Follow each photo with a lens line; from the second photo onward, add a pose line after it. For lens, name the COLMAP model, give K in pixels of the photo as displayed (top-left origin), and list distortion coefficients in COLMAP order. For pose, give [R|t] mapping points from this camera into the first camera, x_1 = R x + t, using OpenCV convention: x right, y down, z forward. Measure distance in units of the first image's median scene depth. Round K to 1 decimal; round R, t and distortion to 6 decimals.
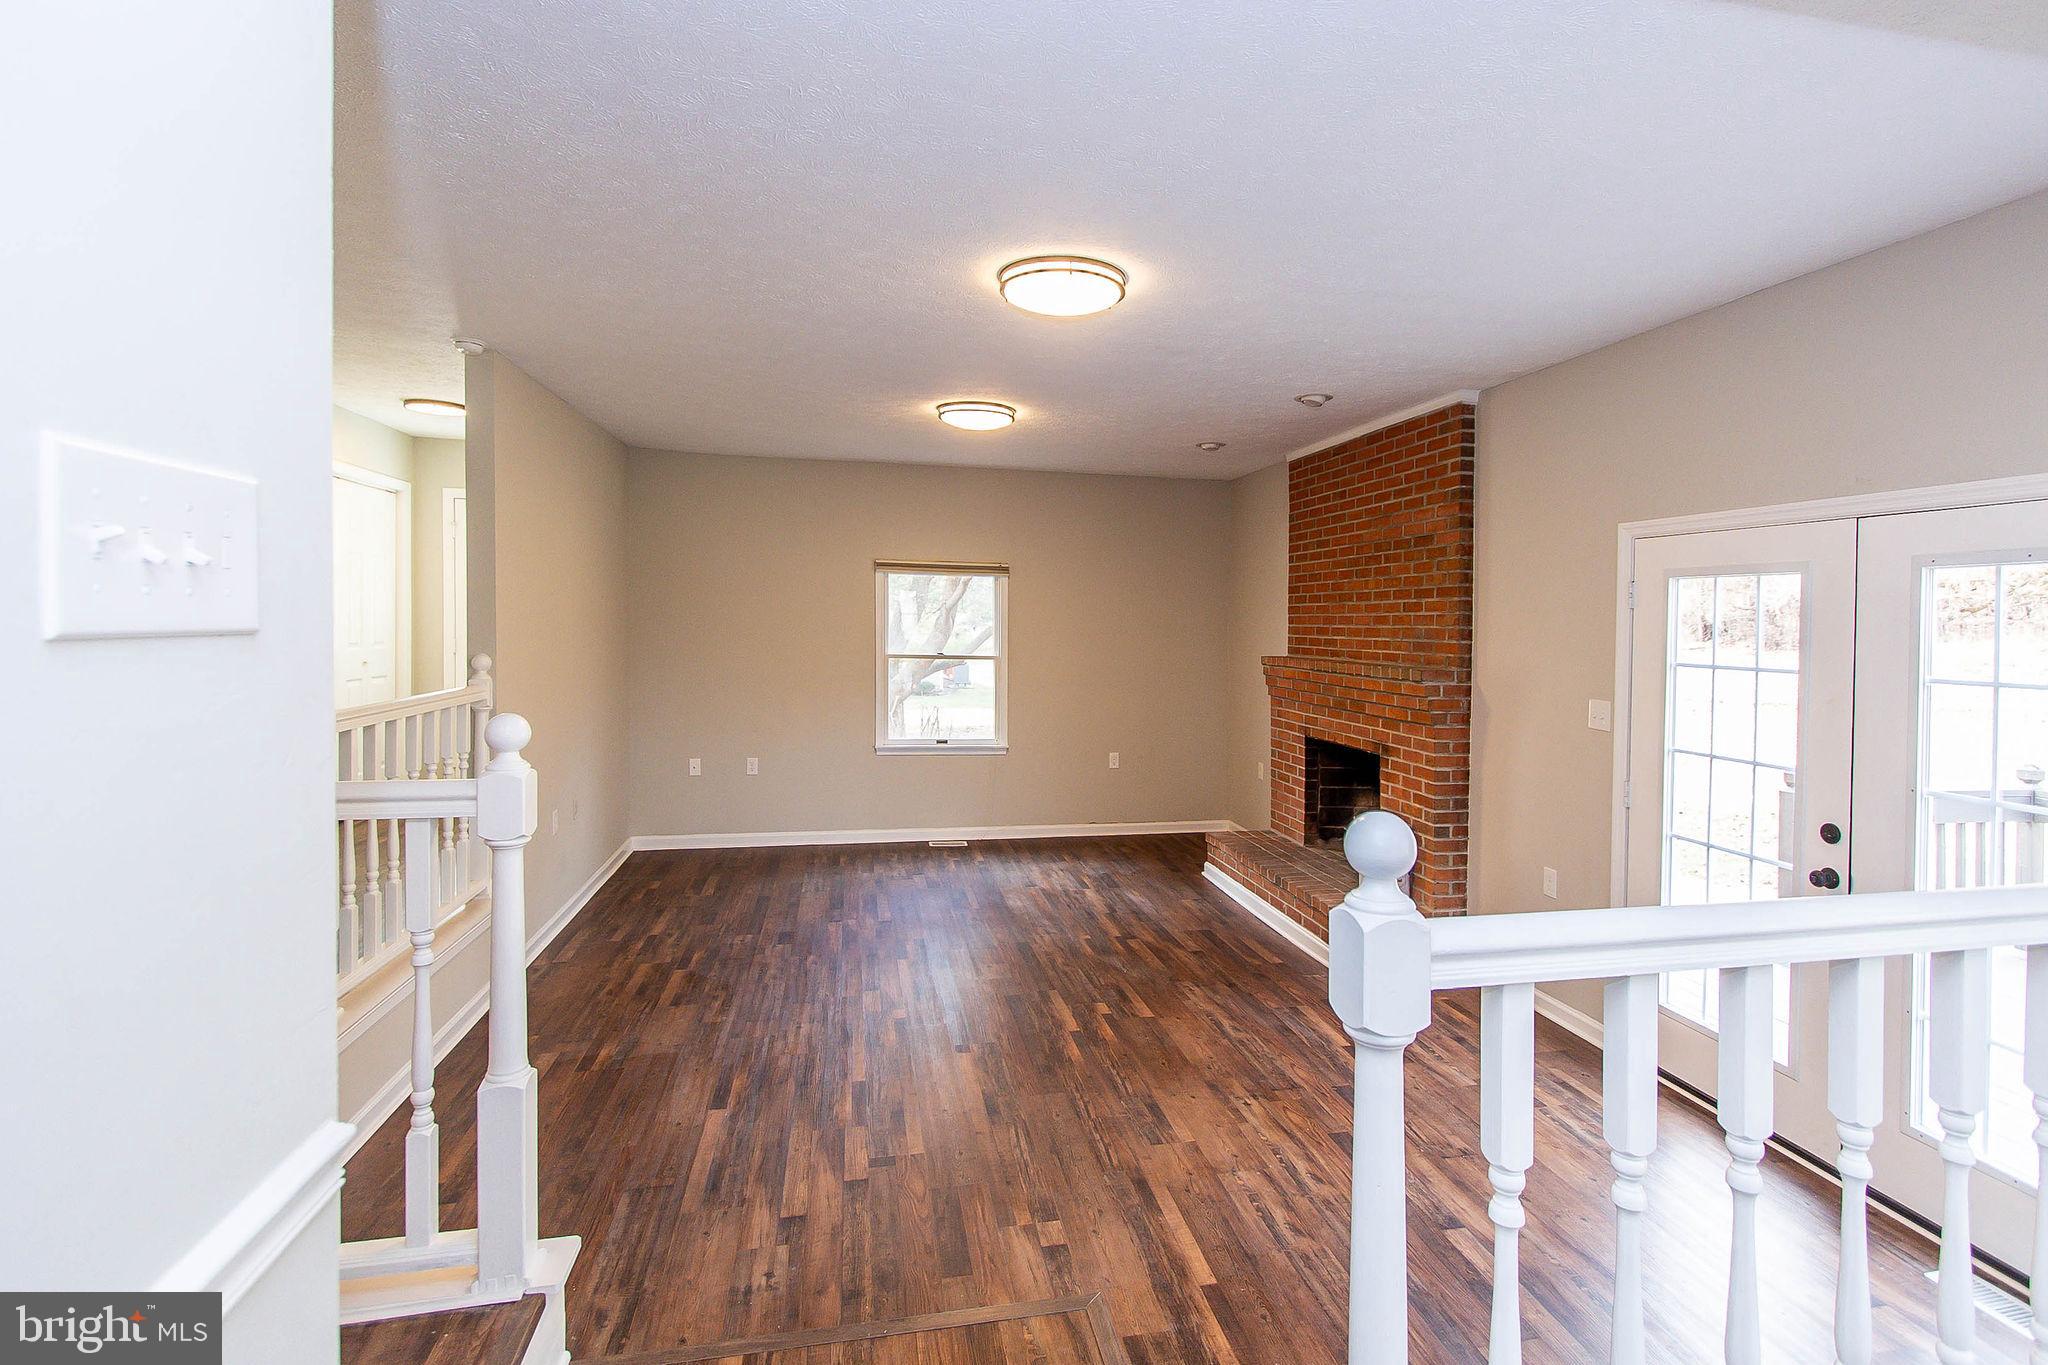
lens RADIAL K [[1006.6, 0, 1013.1], [0, 1006.6, 634.5], [0, 0, 1]] dist [0.032003, 0.000133]
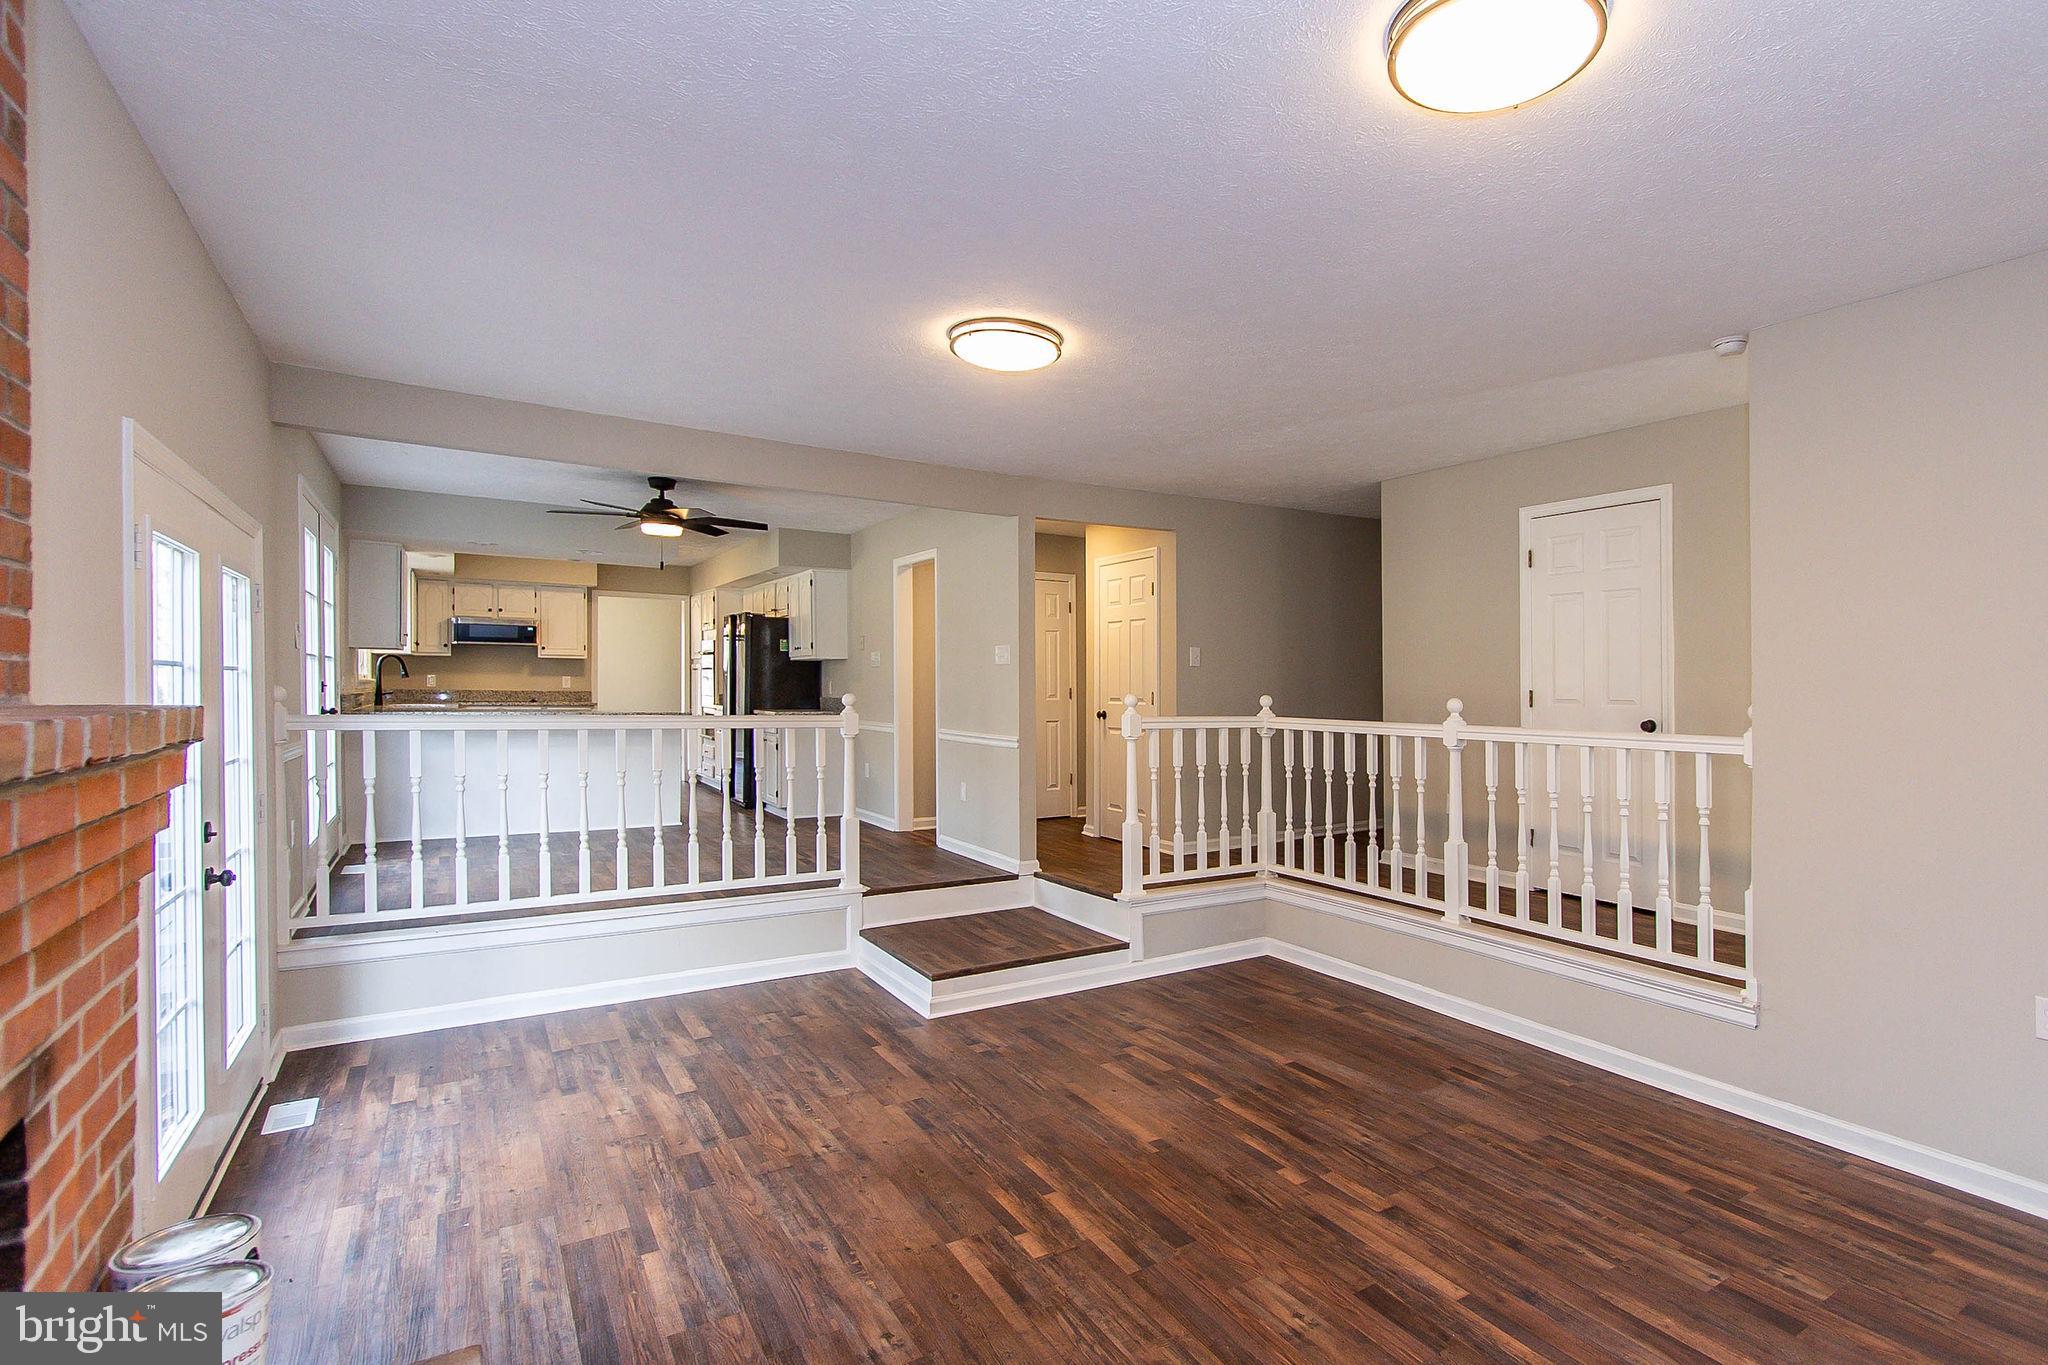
lens RADIAL K [[930.3, 0, 1028.7], [0, 930.3, 684.5], [0, 0, 1]] dist [-0.017101, 0.000208]
pose [[-0.947126, -0.033086, -0.319152, 0.163213], [-0.037372, 0.999275, 0.007314, 0.015927], [0.318678, 0.018855, -0.947675, 0.889000]]
